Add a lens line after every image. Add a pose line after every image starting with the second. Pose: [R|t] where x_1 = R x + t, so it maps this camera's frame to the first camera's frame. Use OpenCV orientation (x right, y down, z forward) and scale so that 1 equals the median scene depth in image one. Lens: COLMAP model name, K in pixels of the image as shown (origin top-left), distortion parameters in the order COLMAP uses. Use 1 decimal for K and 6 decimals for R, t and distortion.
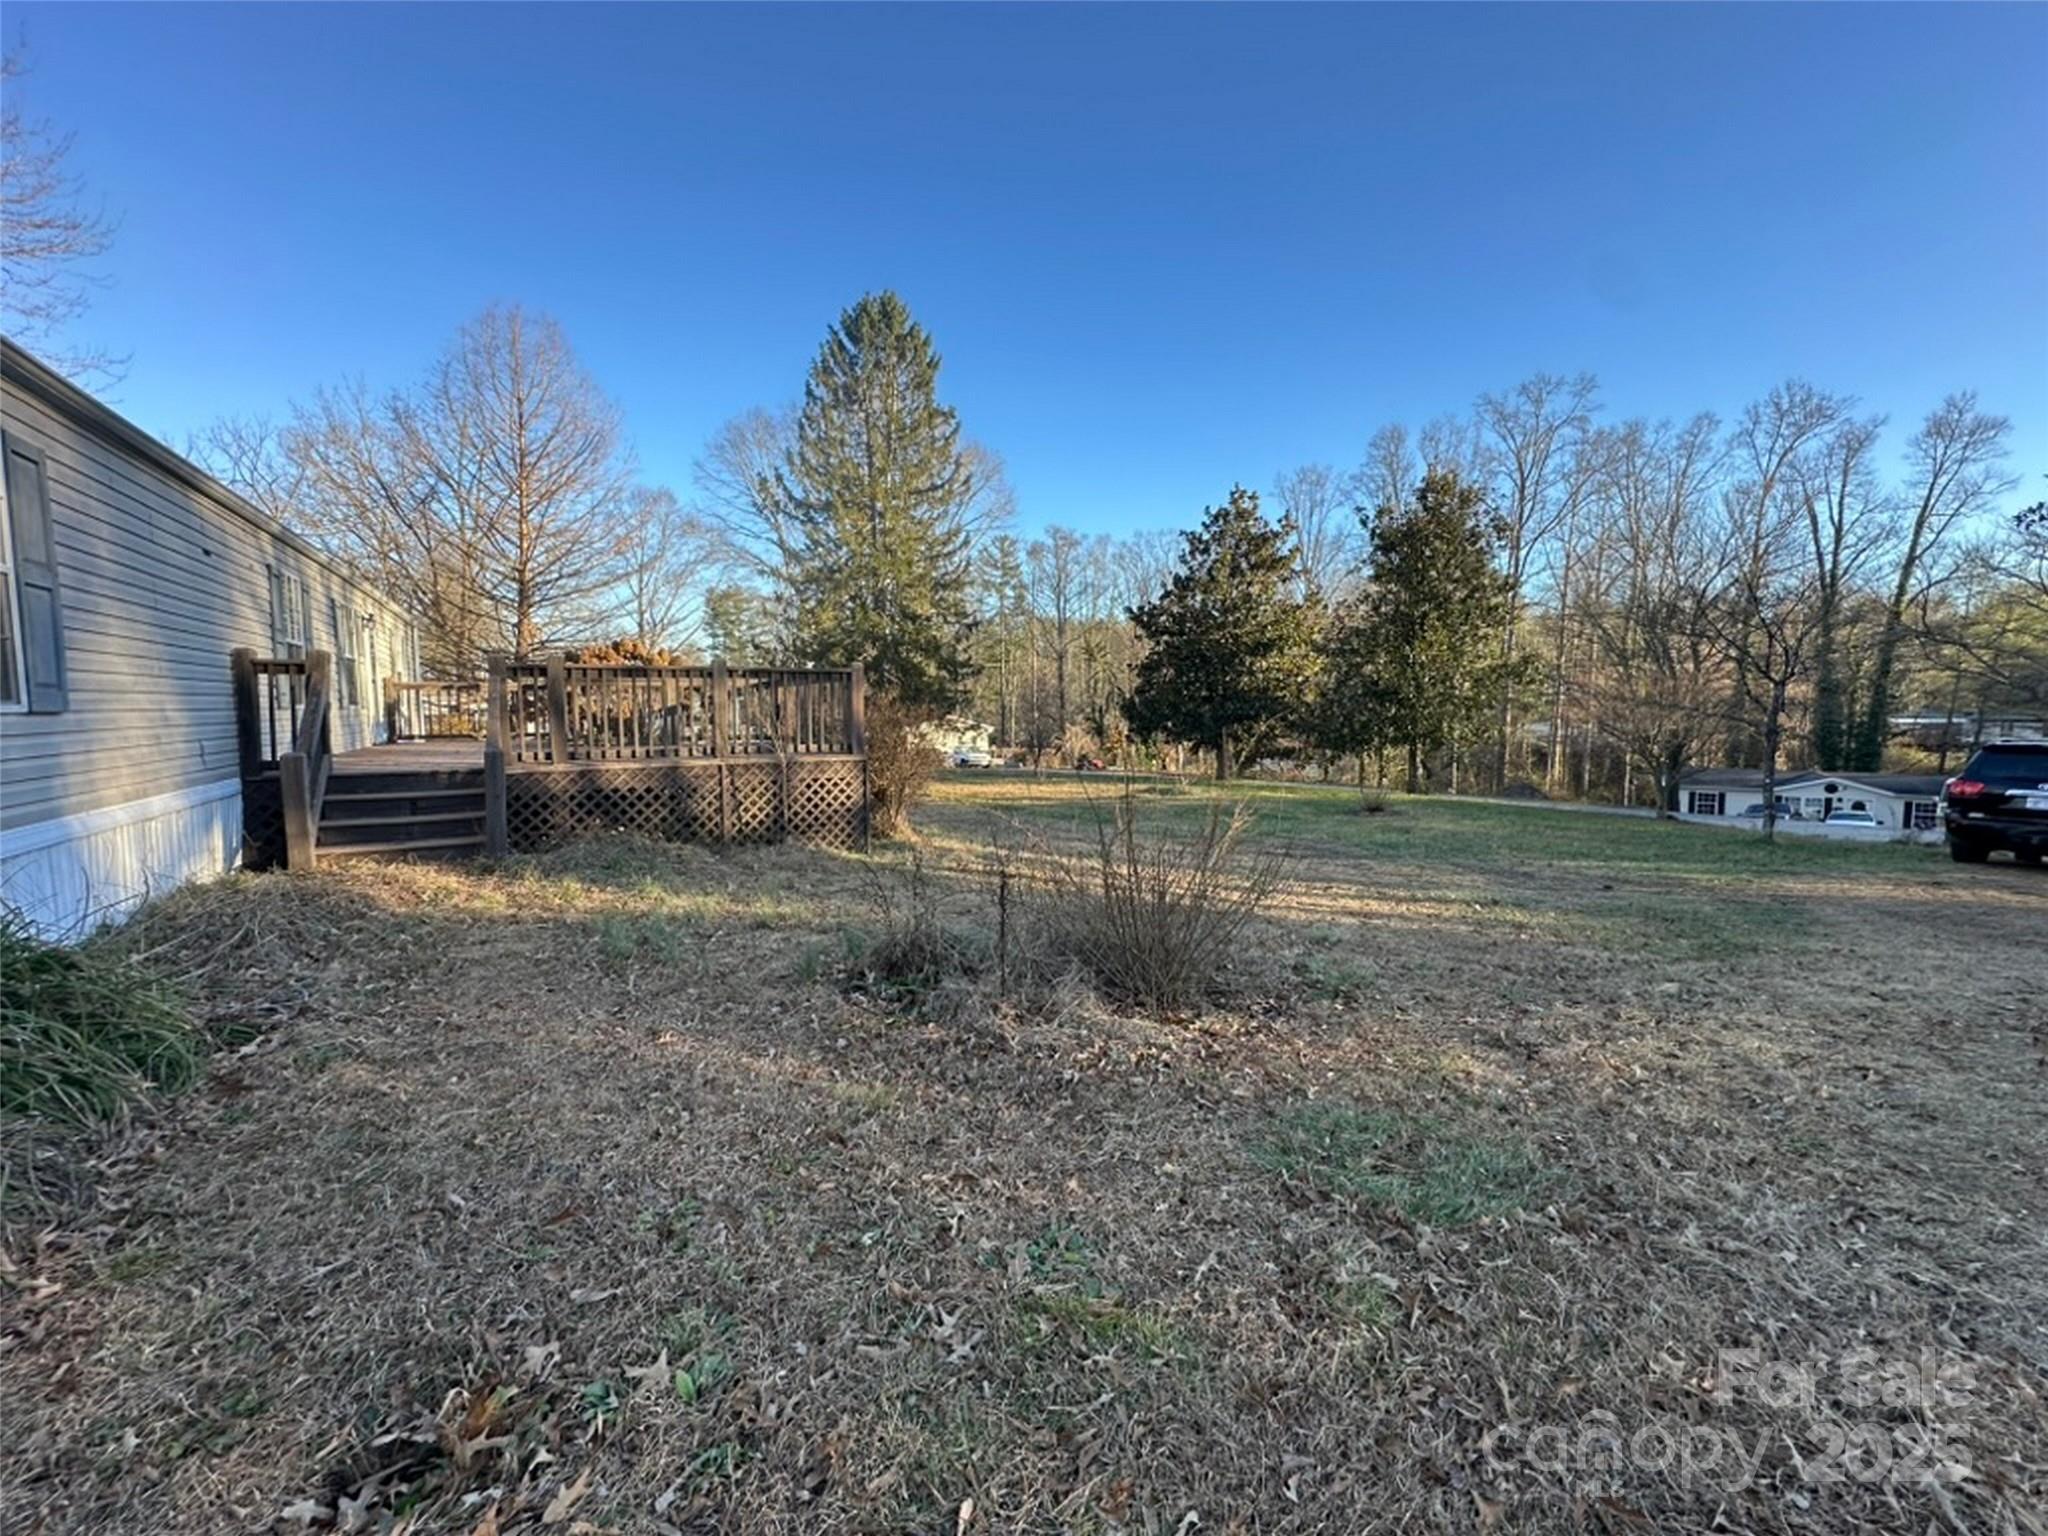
lens RADIAL K [[816.2, 0, 1023.4], [0, 816.2, 770.2], [0, 0, 1]] dist [0.003033, 0.000418]
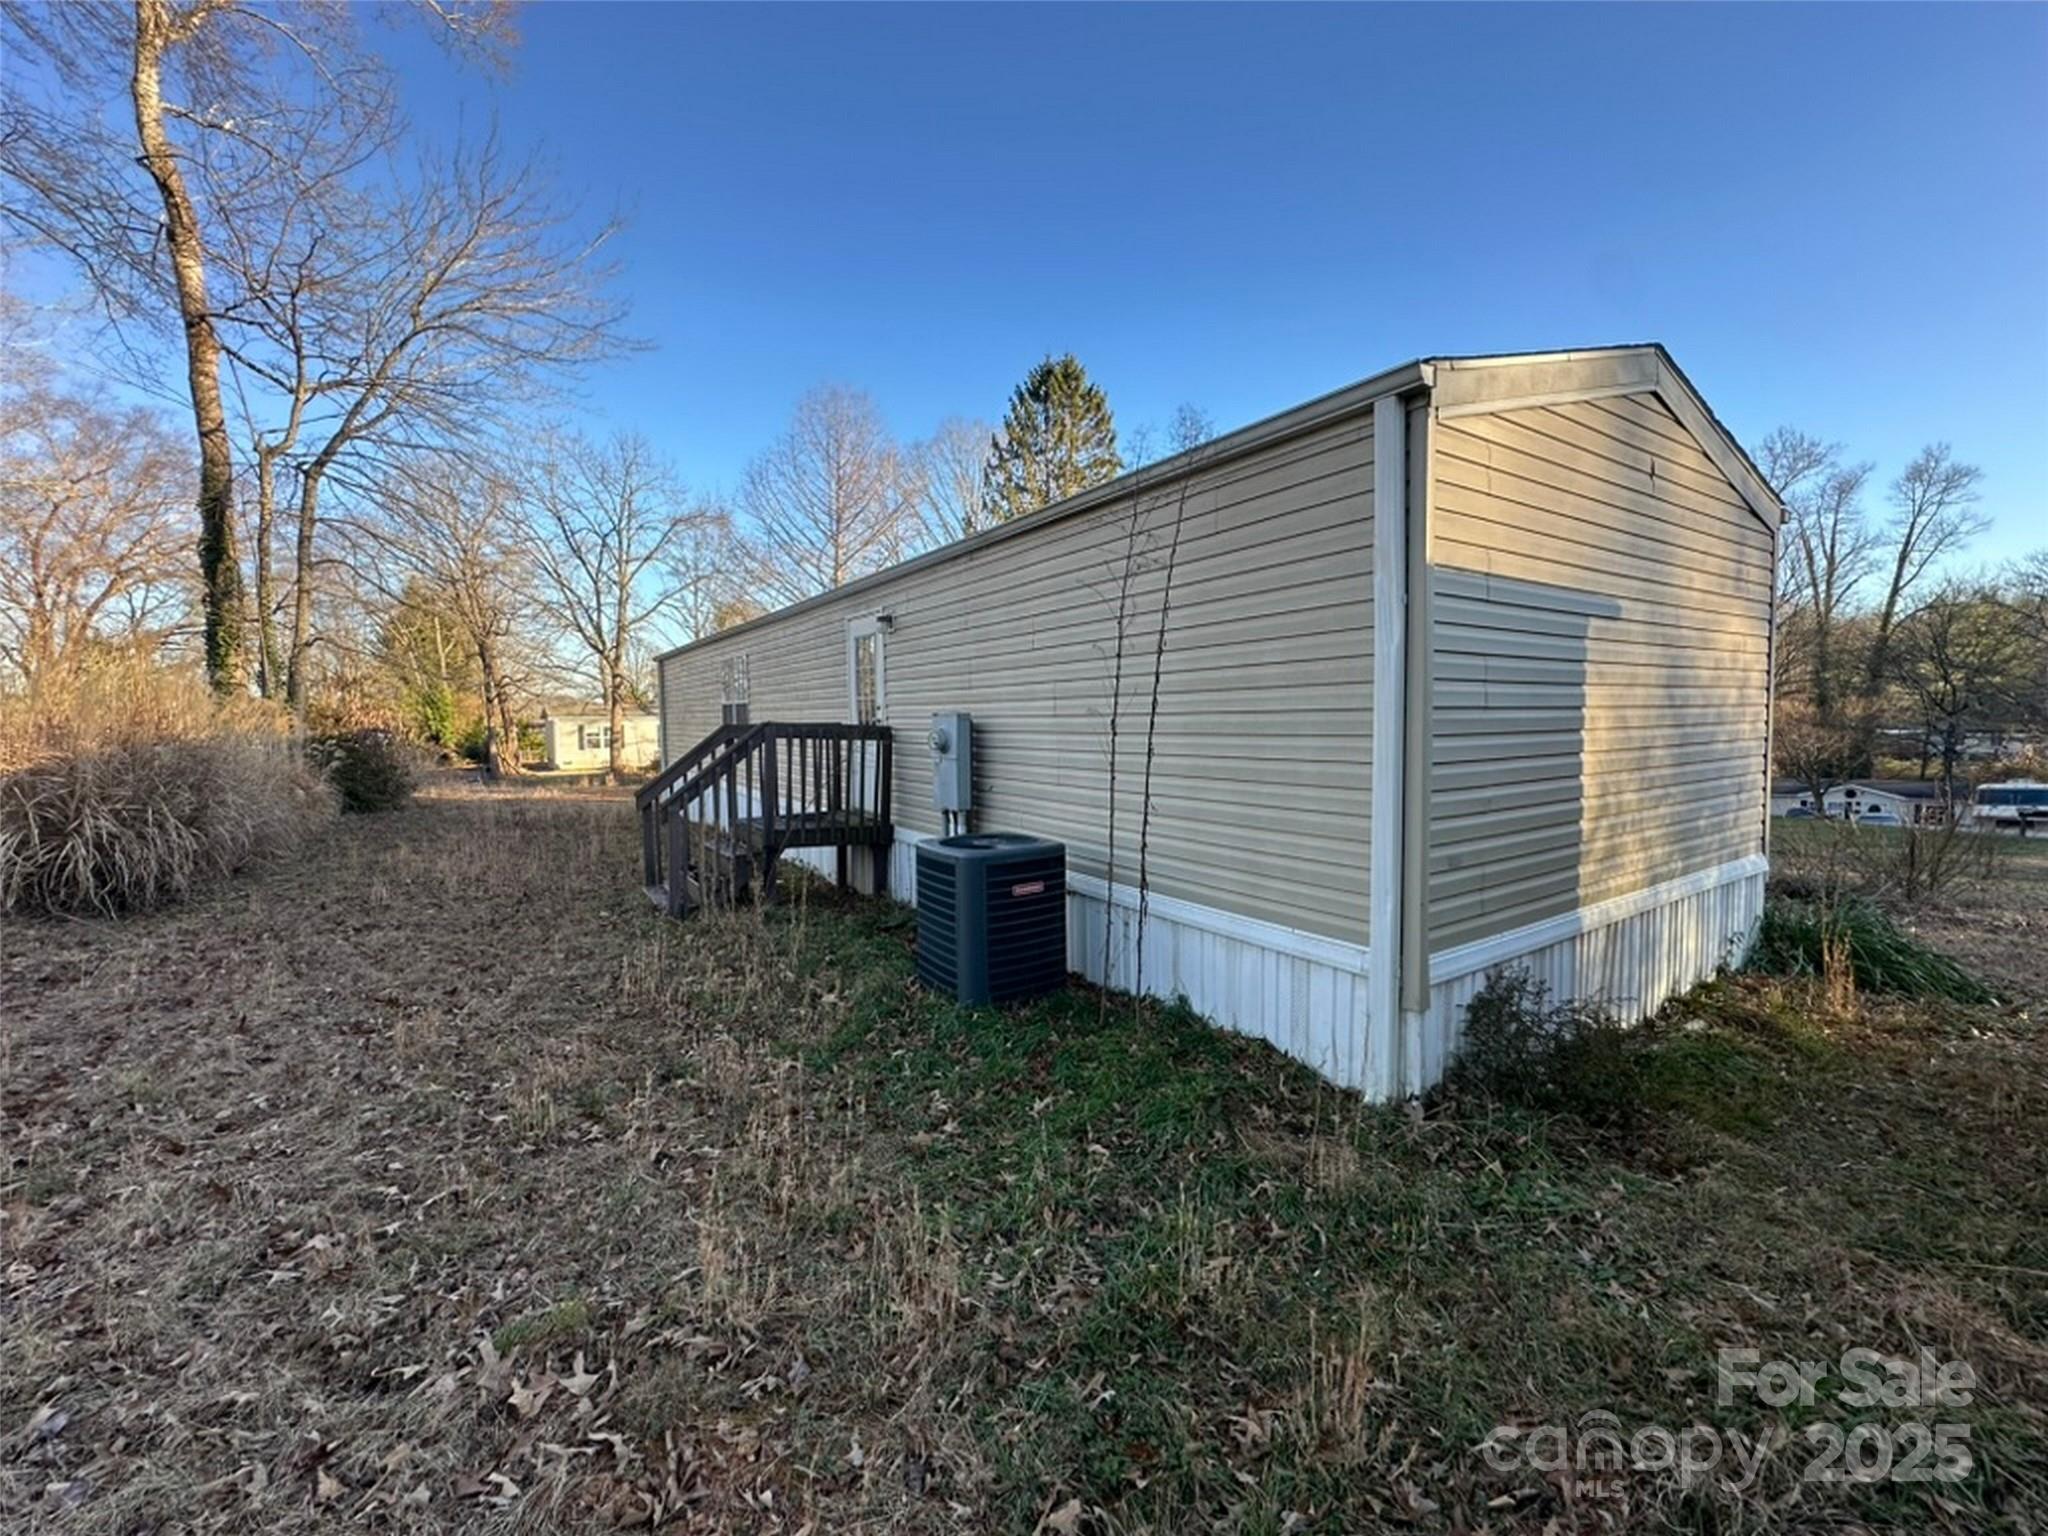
lens RADIAL K [[816.2, 0, 1018.2], [0, 816.2, 772.7], [0, 0, 1]] dist [0.003033, 0.000418]
pose [[0.998787, -0.008062, 0.048576, -0.179459], [0.008707, 0.999877, -0.013071, -0.001791], [-0.048465, 0.013478, 0.998734, -0.062198]]
